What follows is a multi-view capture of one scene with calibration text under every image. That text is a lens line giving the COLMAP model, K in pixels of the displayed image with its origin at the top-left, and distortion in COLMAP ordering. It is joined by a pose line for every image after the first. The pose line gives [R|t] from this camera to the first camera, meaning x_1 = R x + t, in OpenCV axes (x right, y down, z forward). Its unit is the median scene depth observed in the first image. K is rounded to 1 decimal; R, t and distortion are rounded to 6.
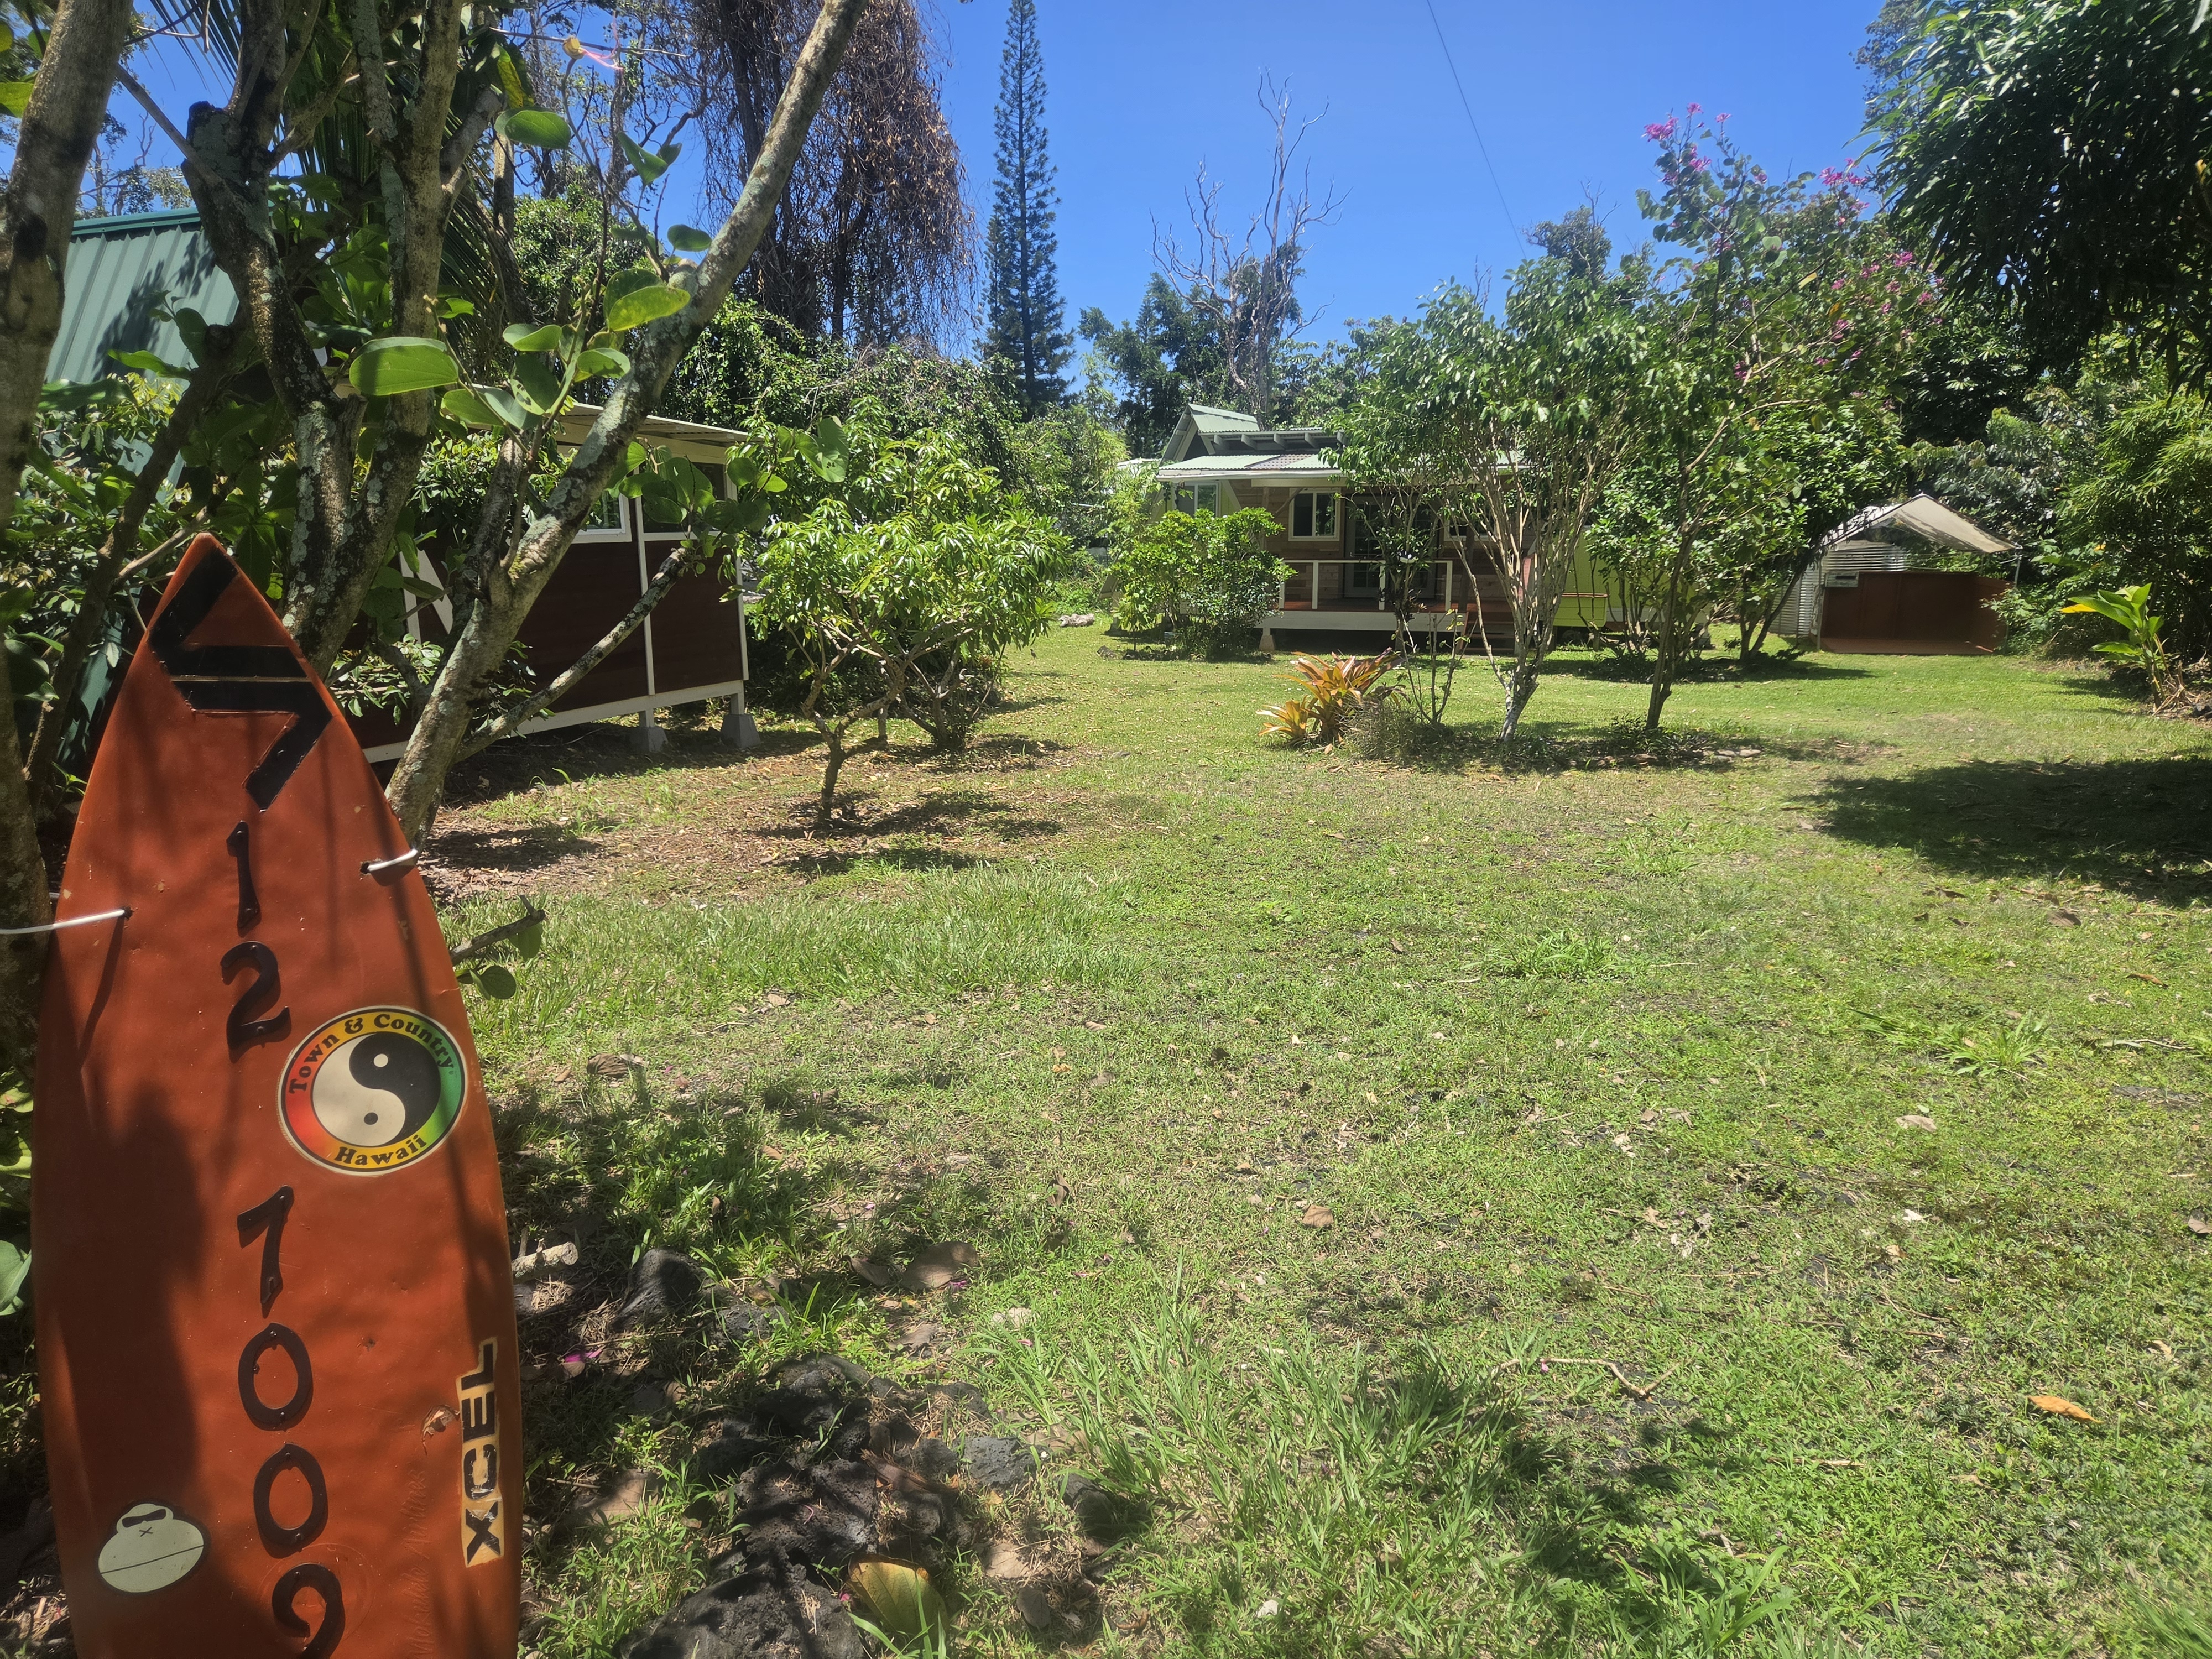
lens RADIAL K [[1480.2, 0, 1094.0], [0, 1480.2, 831.9], [0, 0, 1]] dist [0.038933, -0.010119]
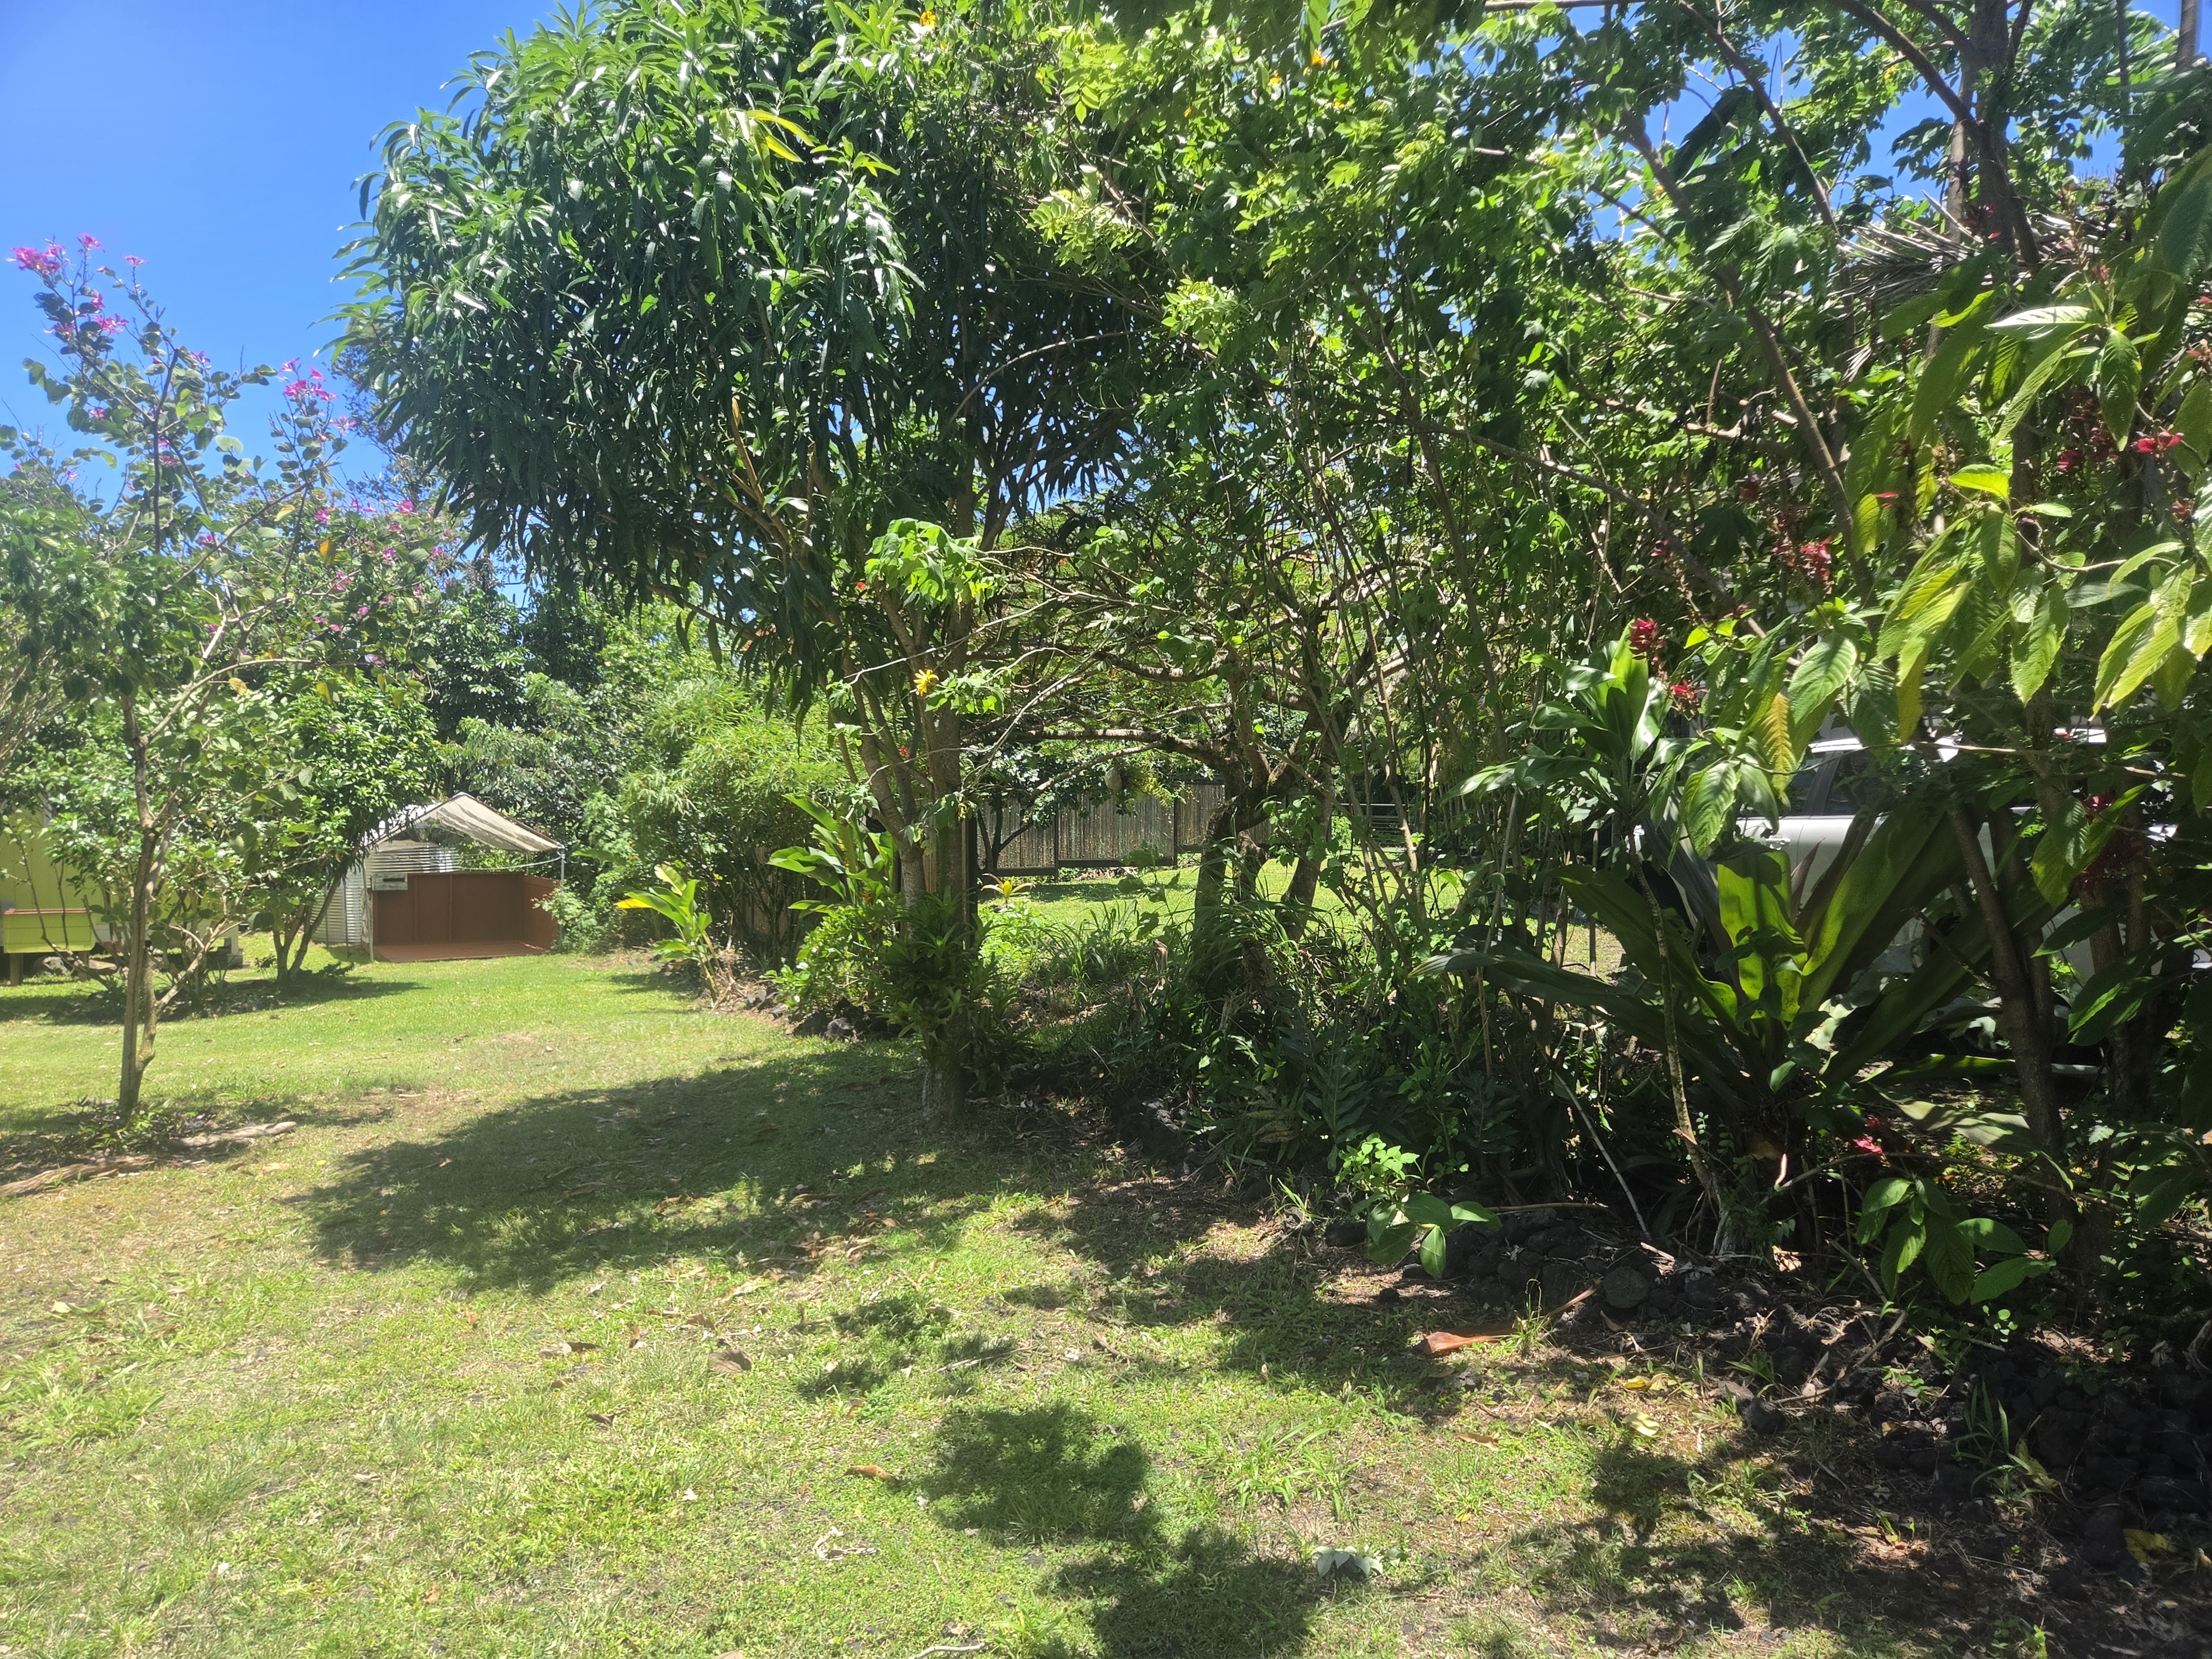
lens RADIAL K [[1480.2, 0, 1096.2], [0, 1480.2, 838.1], [0, 0, 1]] dist [0.038933, -0.010119]
pose [[0.623282, -0.009553, 0.781939, 0.066194], [0.161147, 0.980033, -0.116476, -0.022199], [-0.765214, 0.198605, 0.612376, 0.123293]]
